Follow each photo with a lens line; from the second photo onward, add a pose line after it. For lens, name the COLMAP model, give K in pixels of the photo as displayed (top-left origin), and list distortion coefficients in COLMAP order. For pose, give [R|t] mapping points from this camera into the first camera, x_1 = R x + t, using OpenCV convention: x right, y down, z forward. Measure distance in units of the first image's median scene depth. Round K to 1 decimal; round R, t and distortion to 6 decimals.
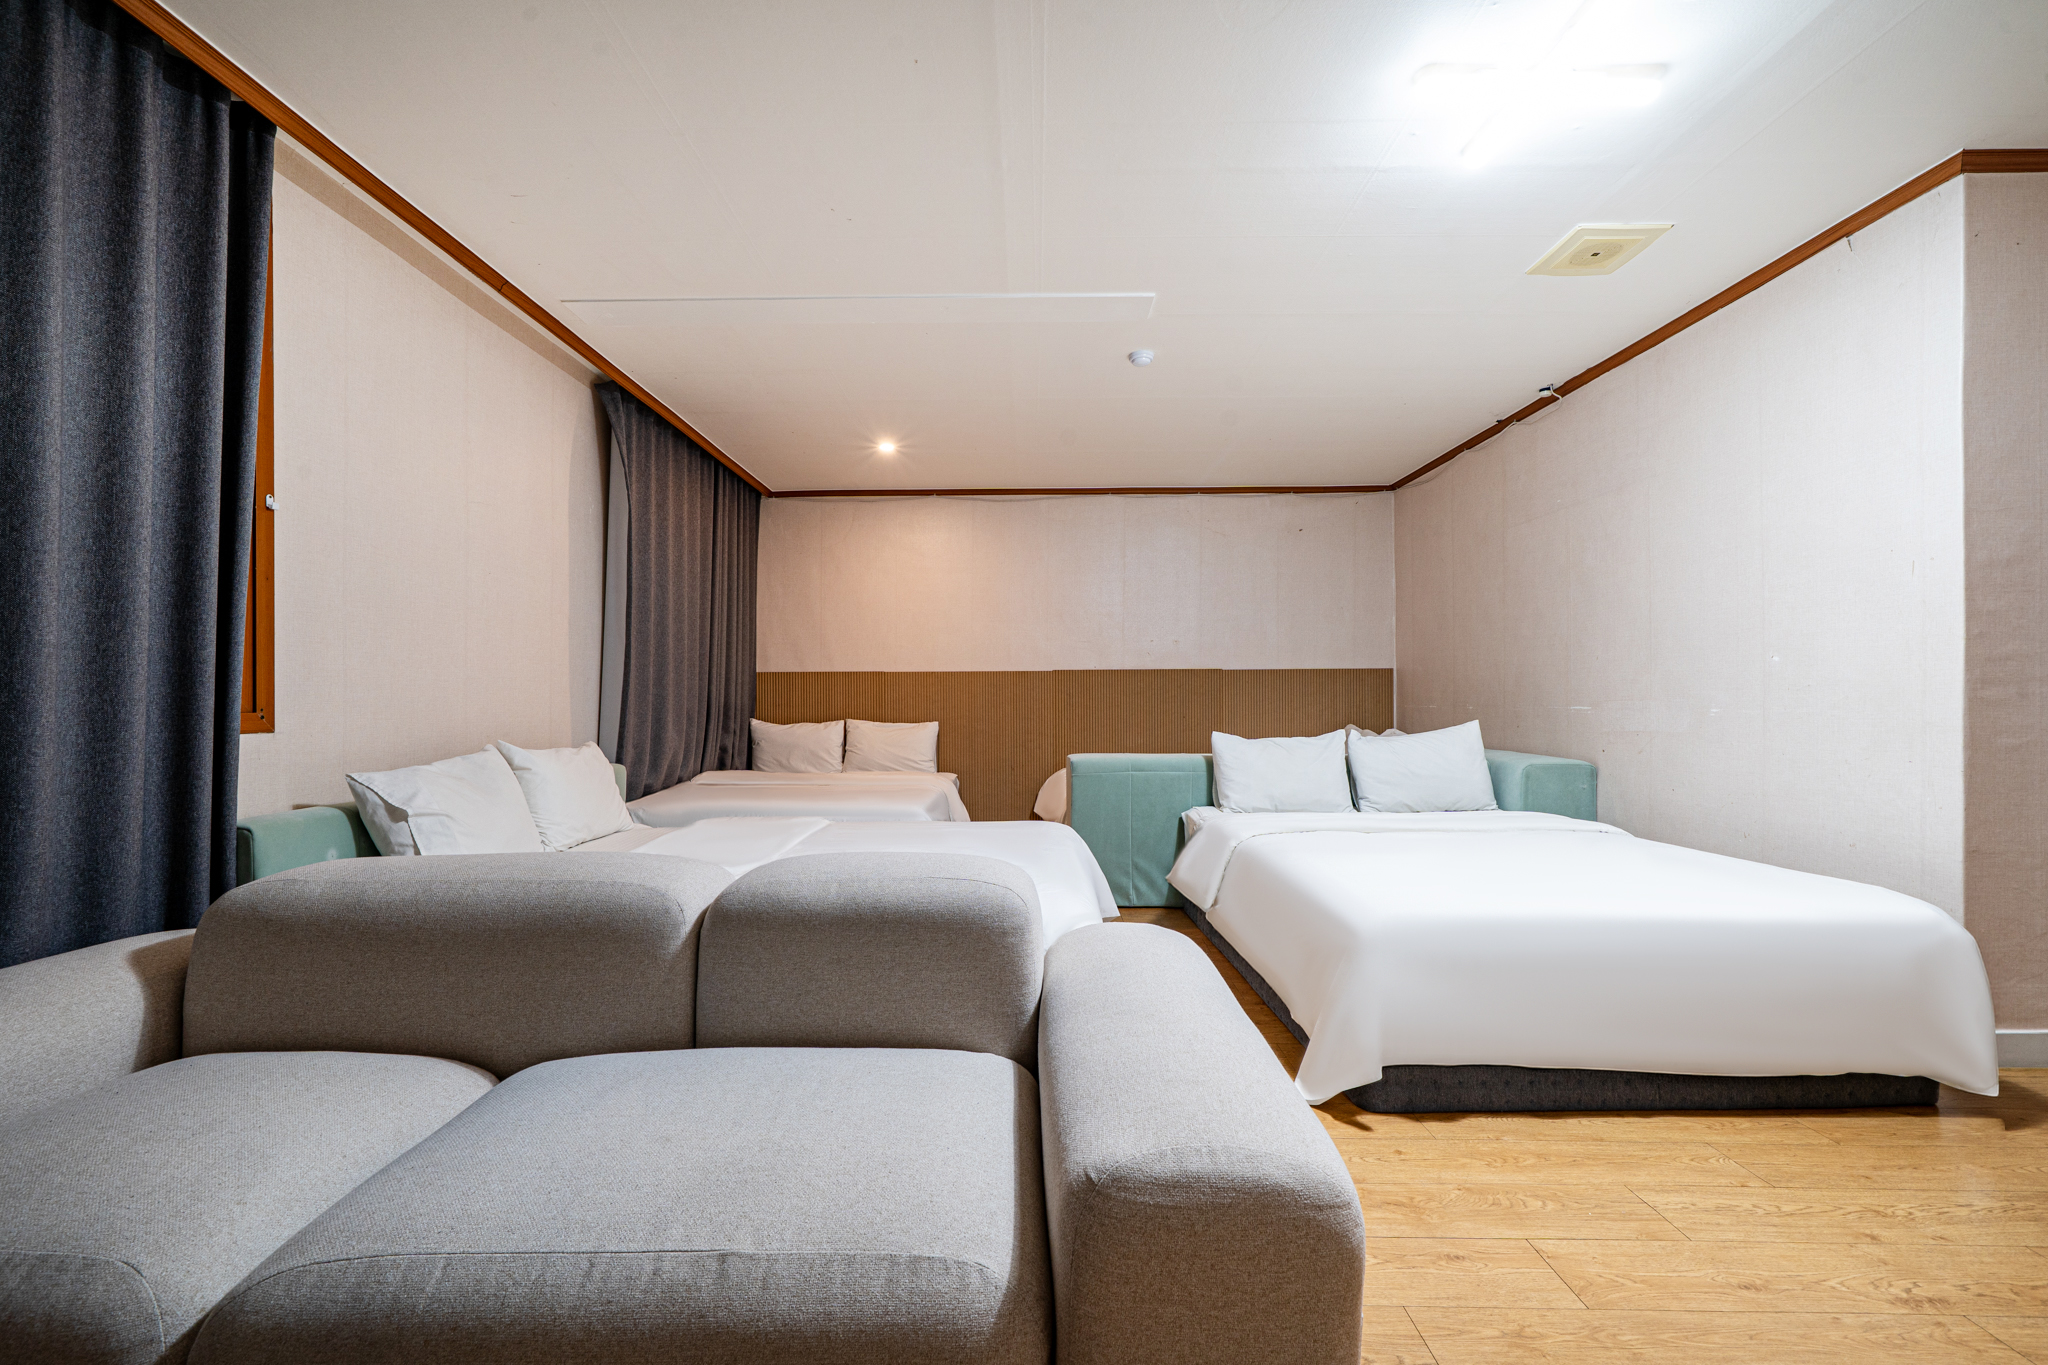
lens RADIAL K [[845.9, 0, 1026.1], [0, 845.9, 696.0], [0, 0, 1]] dist [0.000567, 0.000098]
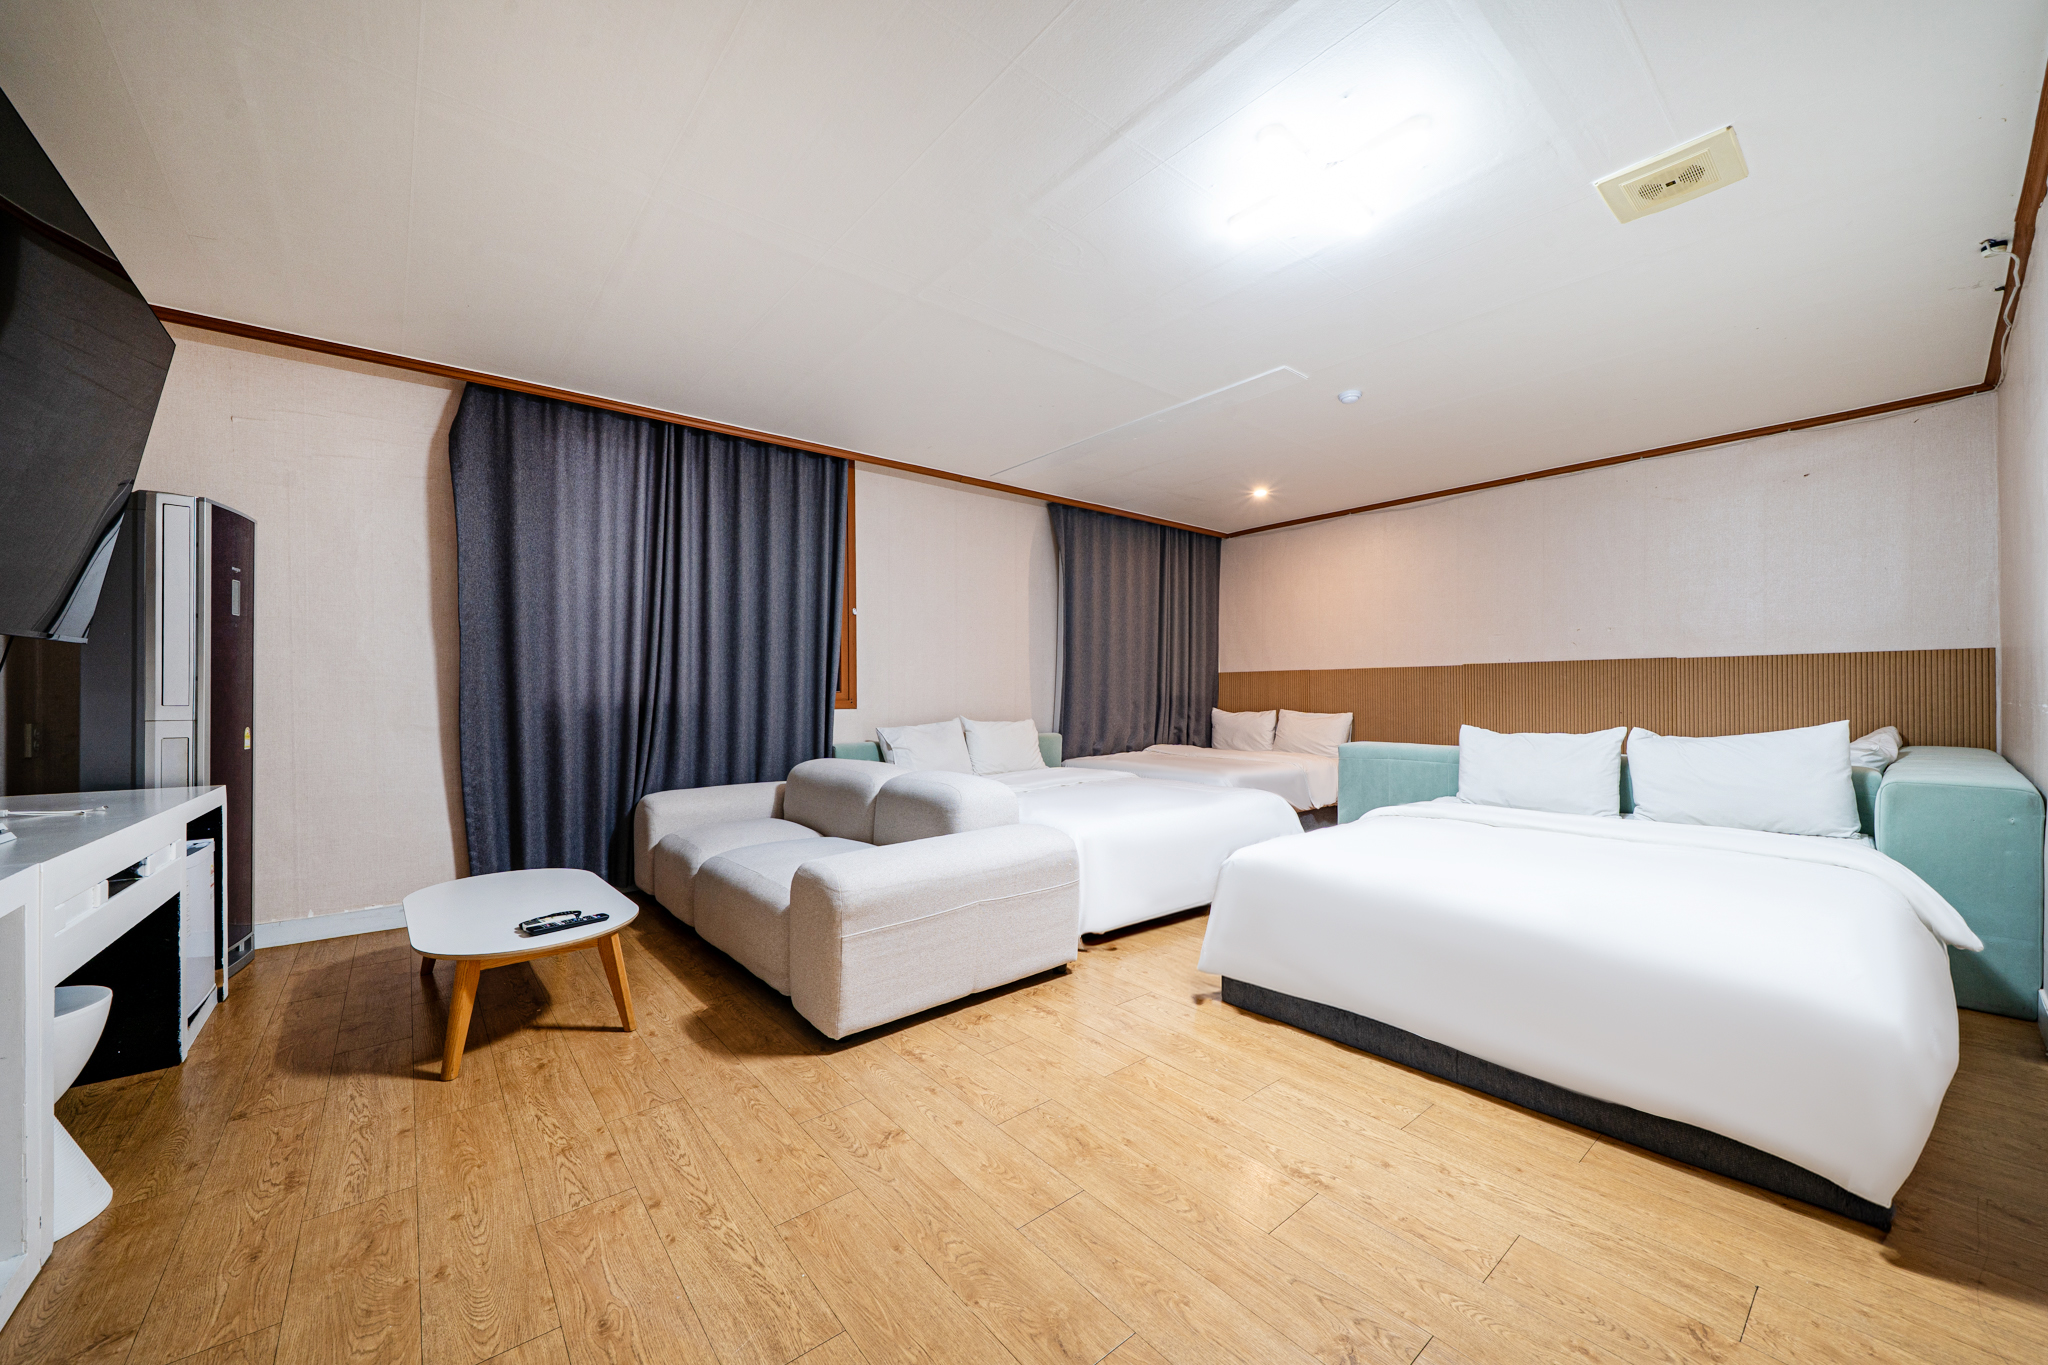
lens RADIAL K [[787.7, 0, 1027.9], [0, 787.7, 693.8], [0, 0, 1]] dist [-0.001382, -0.000110]
pose [[0.641556, -0.000820, -0.767076, 0.624928], [0.005960, 0.999975, 0.003915, -0.002765], [0.767053, -0.007083, 0.641545, -0.022025]]
